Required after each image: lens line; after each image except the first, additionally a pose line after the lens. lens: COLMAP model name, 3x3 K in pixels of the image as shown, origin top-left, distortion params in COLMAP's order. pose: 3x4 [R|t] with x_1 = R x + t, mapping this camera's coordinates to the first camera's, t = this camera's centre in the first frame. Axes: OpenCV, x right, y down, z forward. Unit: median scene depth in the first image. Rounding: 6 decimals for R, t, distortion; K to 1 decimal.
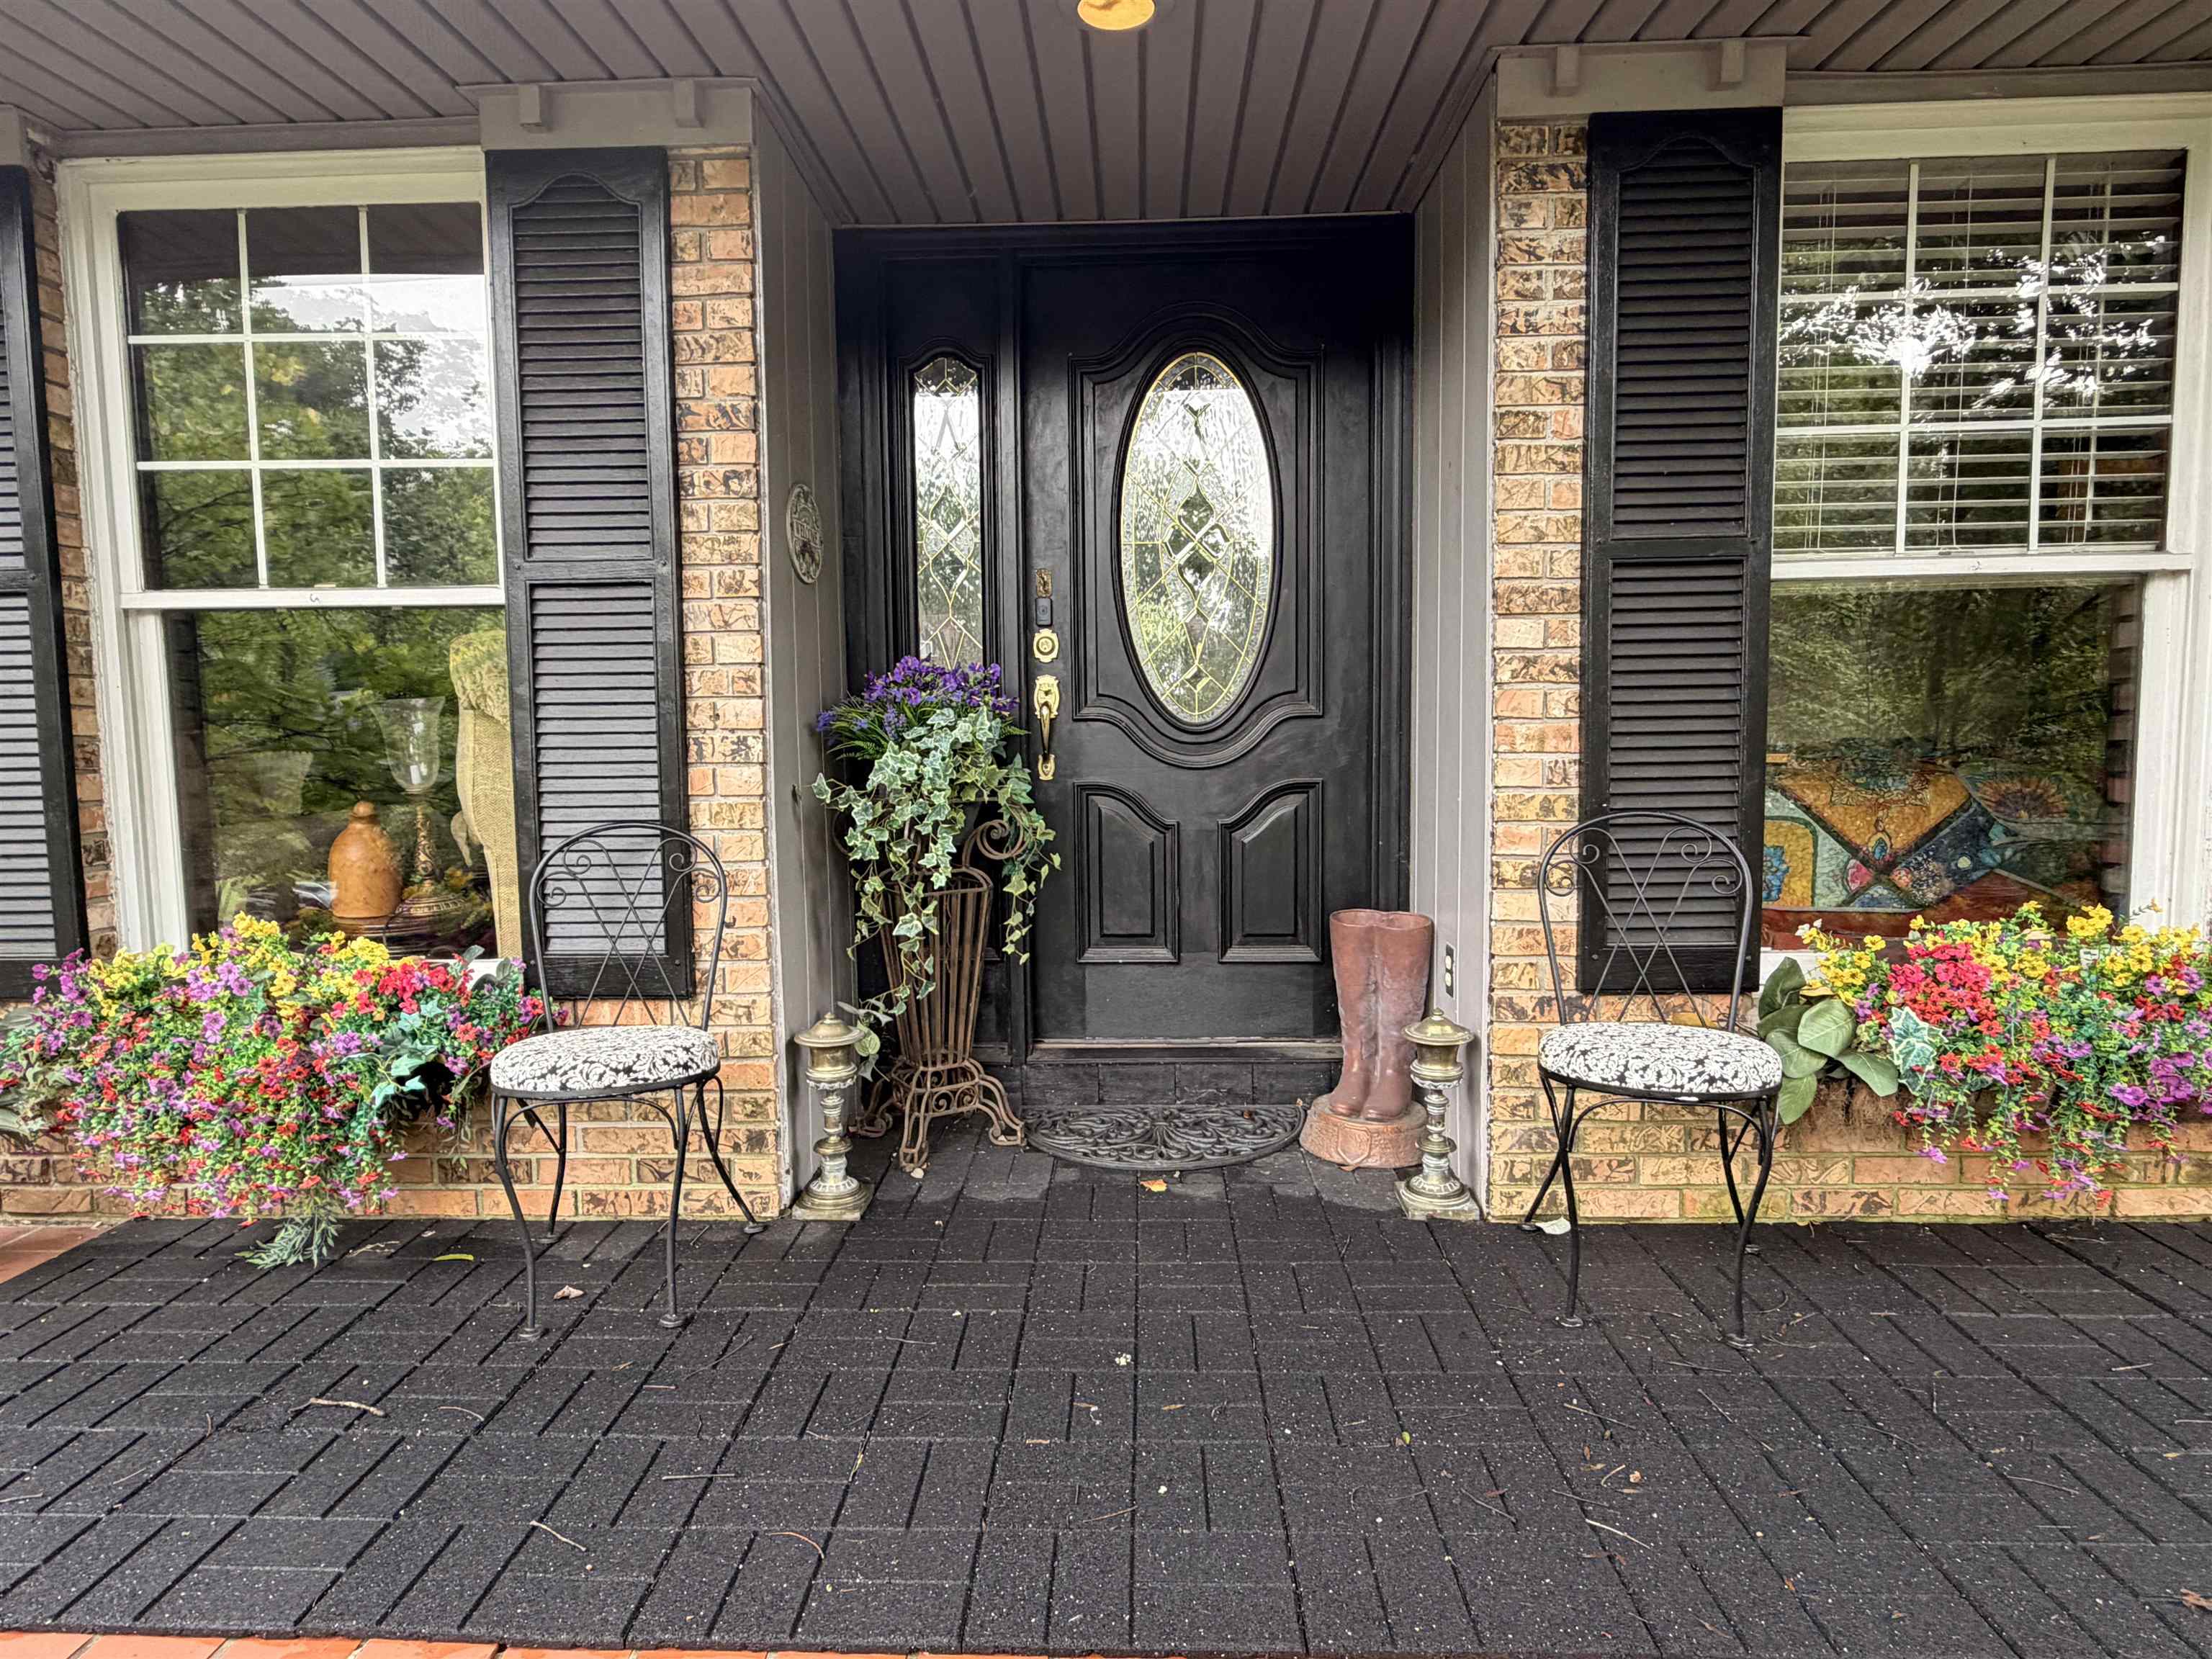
lens RADIAL K [[1275.6, 0, 1104.3], [0, 1275.6, 820.4], [0, 0, 1]] dist [0.001366, -0.000849]
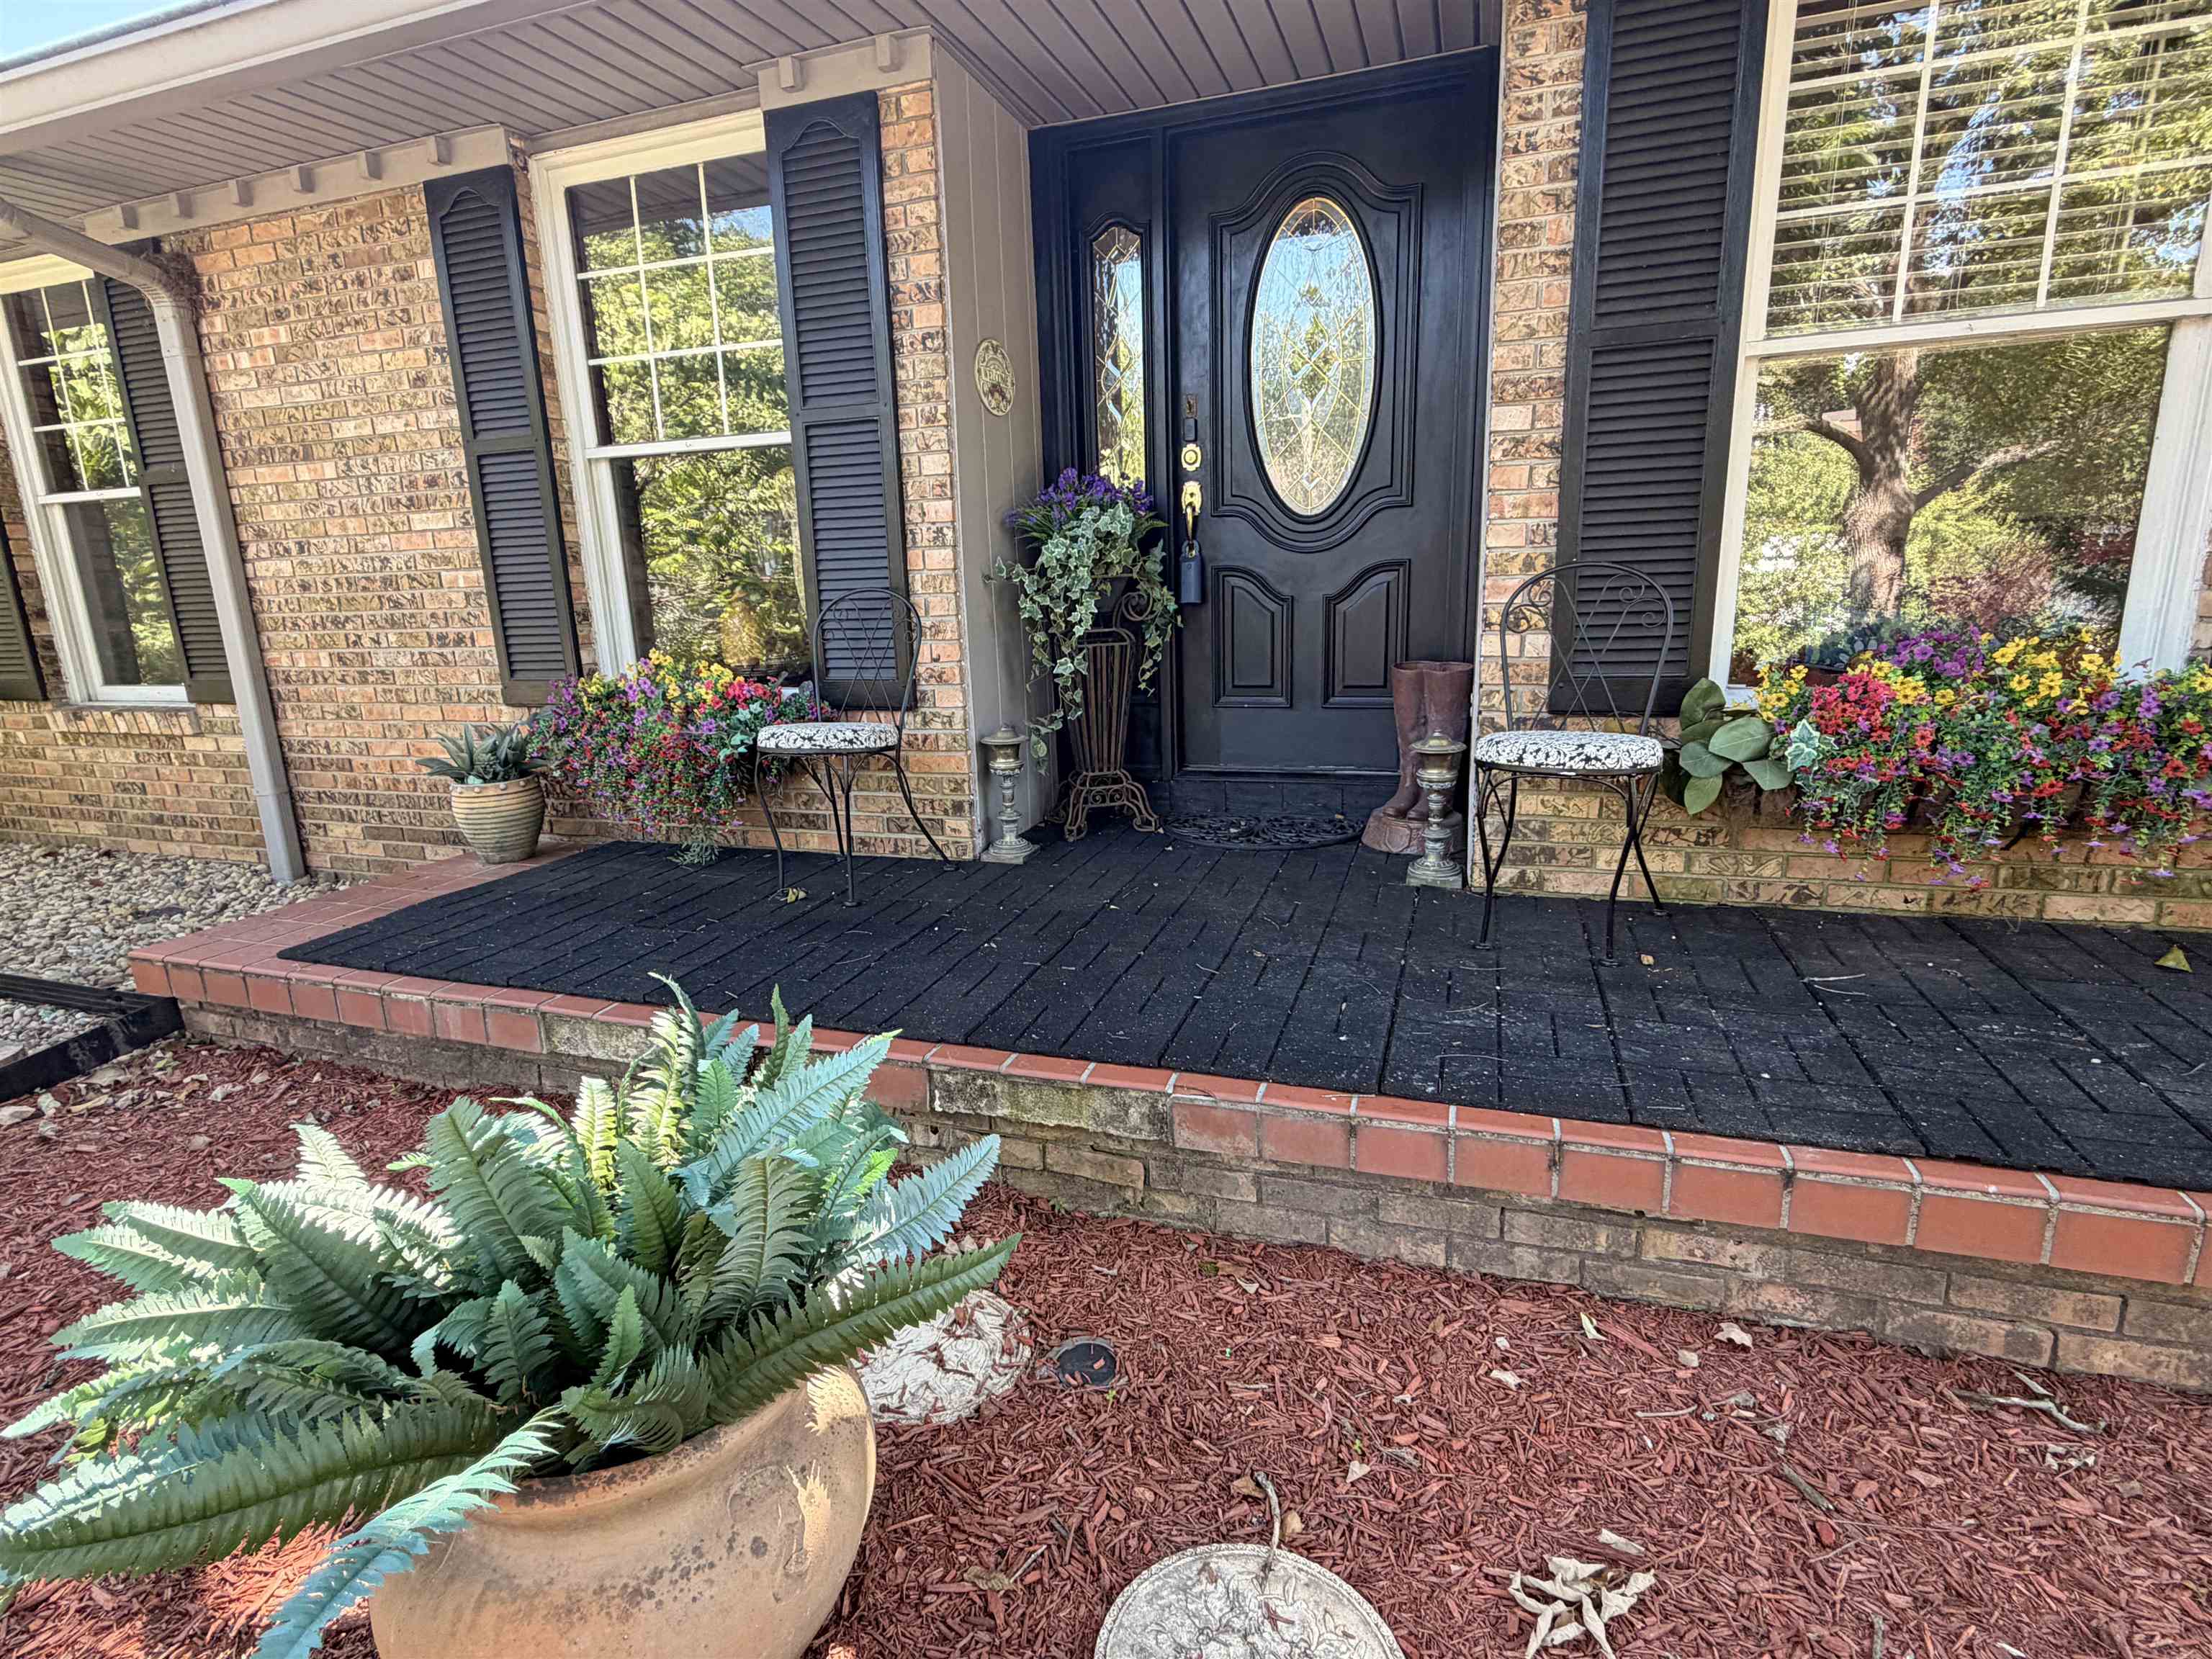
lens RADIAL K [[1100.1, 0, 1097.7], [0, 1100.1, 819.1], [0, 0, 1]] dist [0.005806, -0.003784]
pose [[0.954172, 0.045503, -0.295778, 0.270836], [-0.000254, 0.988495, 0.151250, 0.072354], [0.299257, -0.144244, 0.943207, -0.167114]]
